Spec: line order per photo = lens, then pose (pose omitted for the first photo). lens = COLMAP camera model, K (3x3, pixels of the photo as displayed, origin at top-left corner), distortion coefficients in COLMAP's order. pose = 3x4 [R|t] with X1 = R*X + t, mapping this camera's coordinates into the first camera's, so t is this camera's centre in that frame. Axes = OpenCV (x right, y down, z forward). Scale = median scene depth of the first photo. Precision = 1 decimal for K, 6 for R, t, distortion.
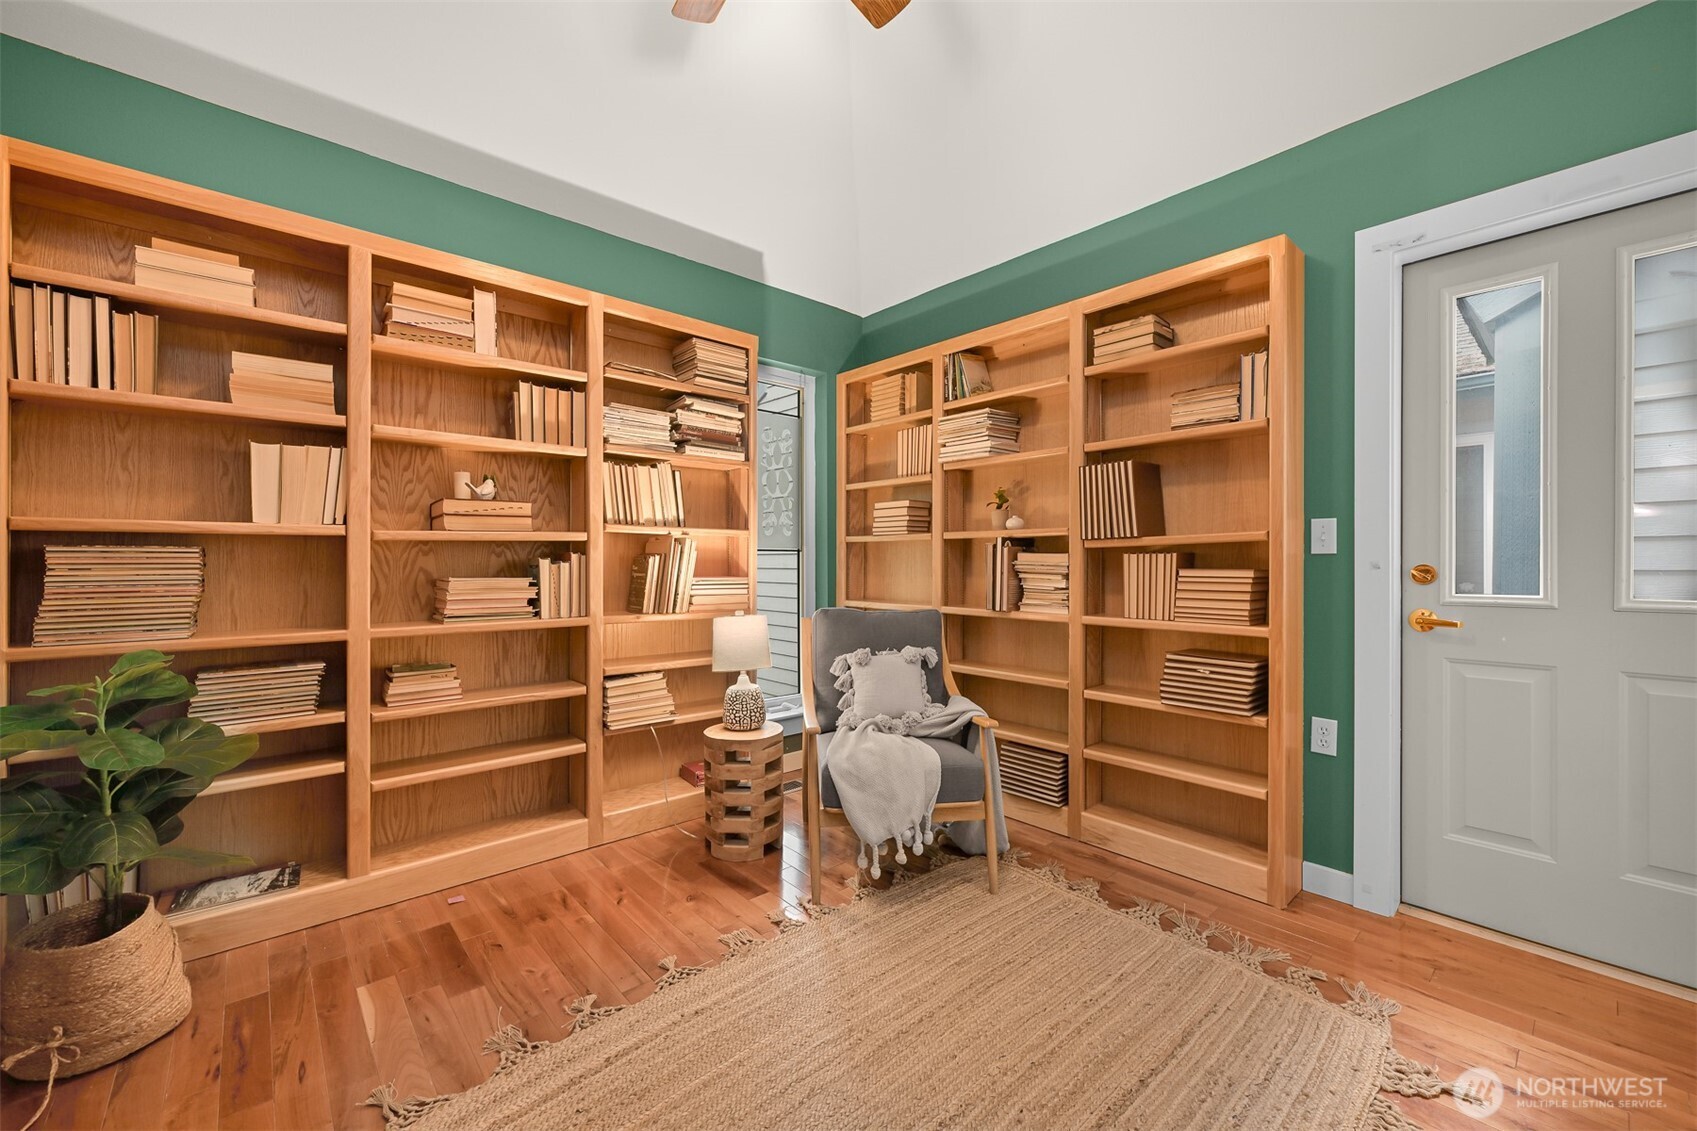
lens RADIAL K [[670.1, 0, 855.6], [0, 670.1, 562.1], [0, 0, 1]] dist [0.001243, 0.000016]
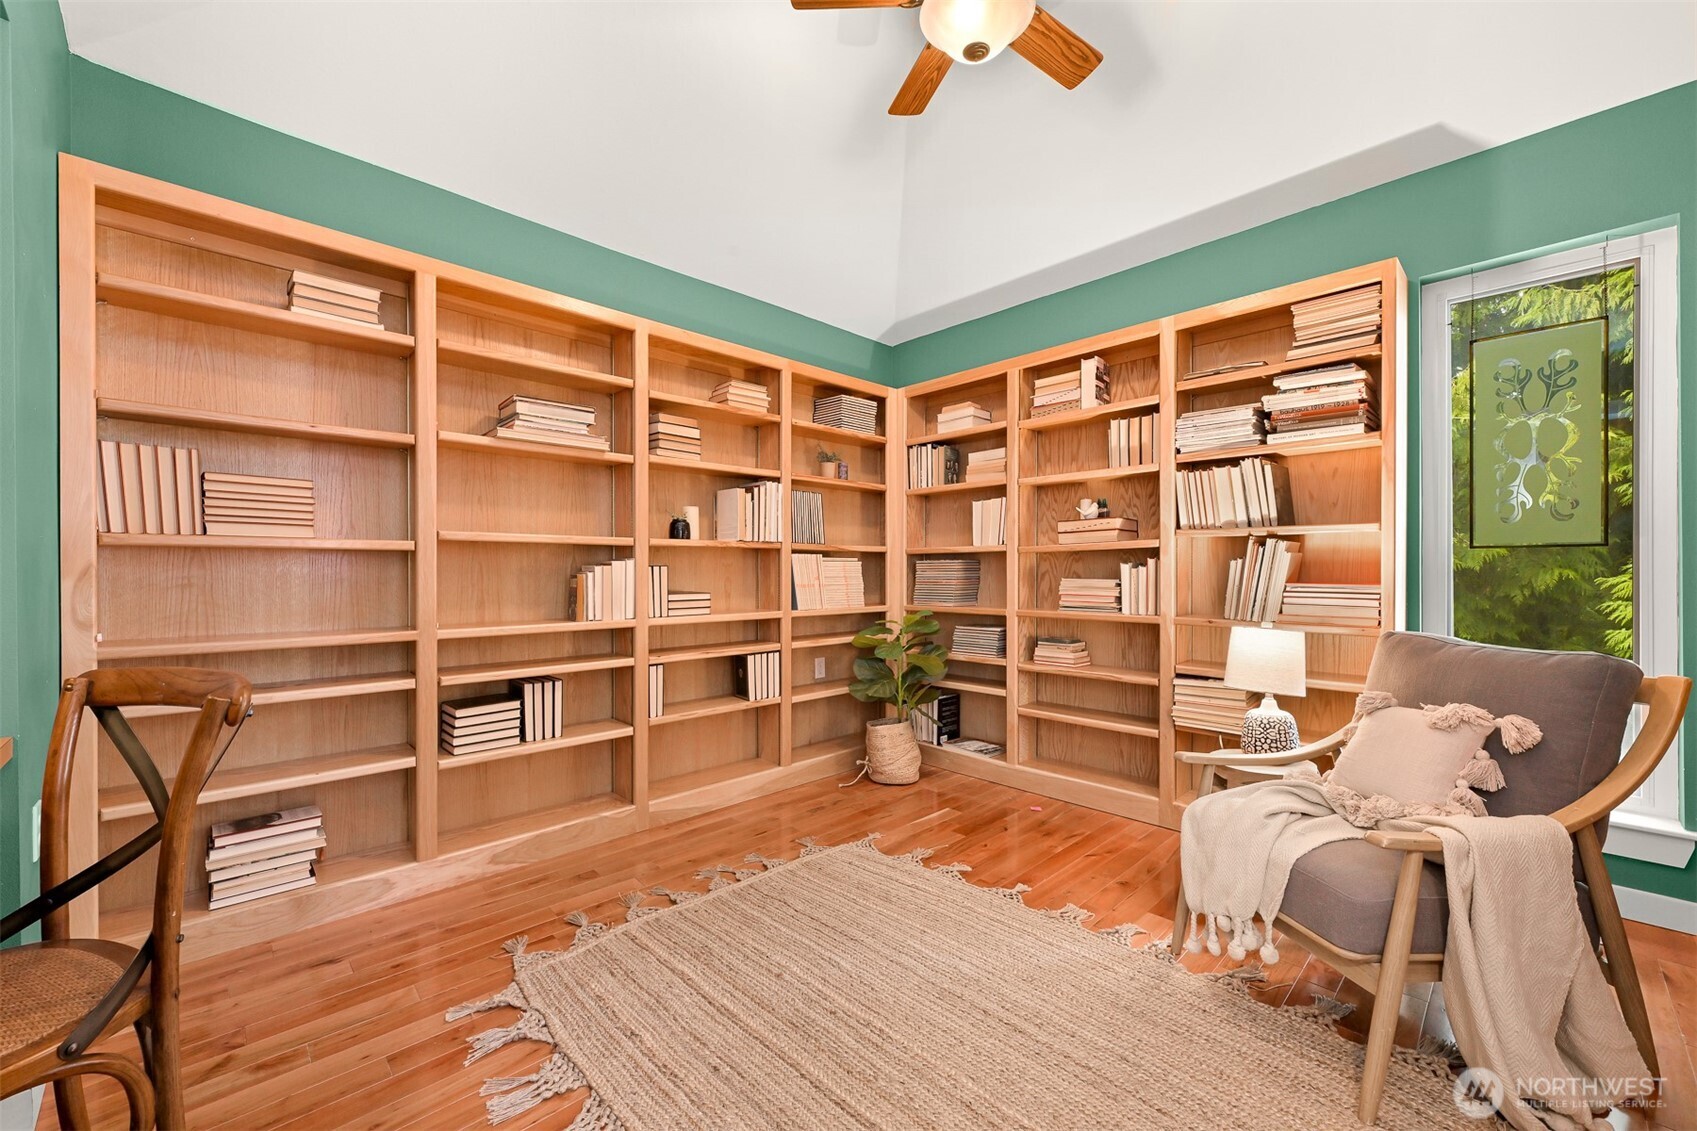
lens RADIAL K [[670.1, 0, 855.6], [0, 670.1, 562.1], [0, 0, 1]] dist [0.001243, 0.000016]
pose [[0.046049, -0.008916, -0.998899, 0.693928], [0.005567, 0.999947, -0.008669, 0.000224], [0.998924, -0.005162, 0.046096, 0.462276]]
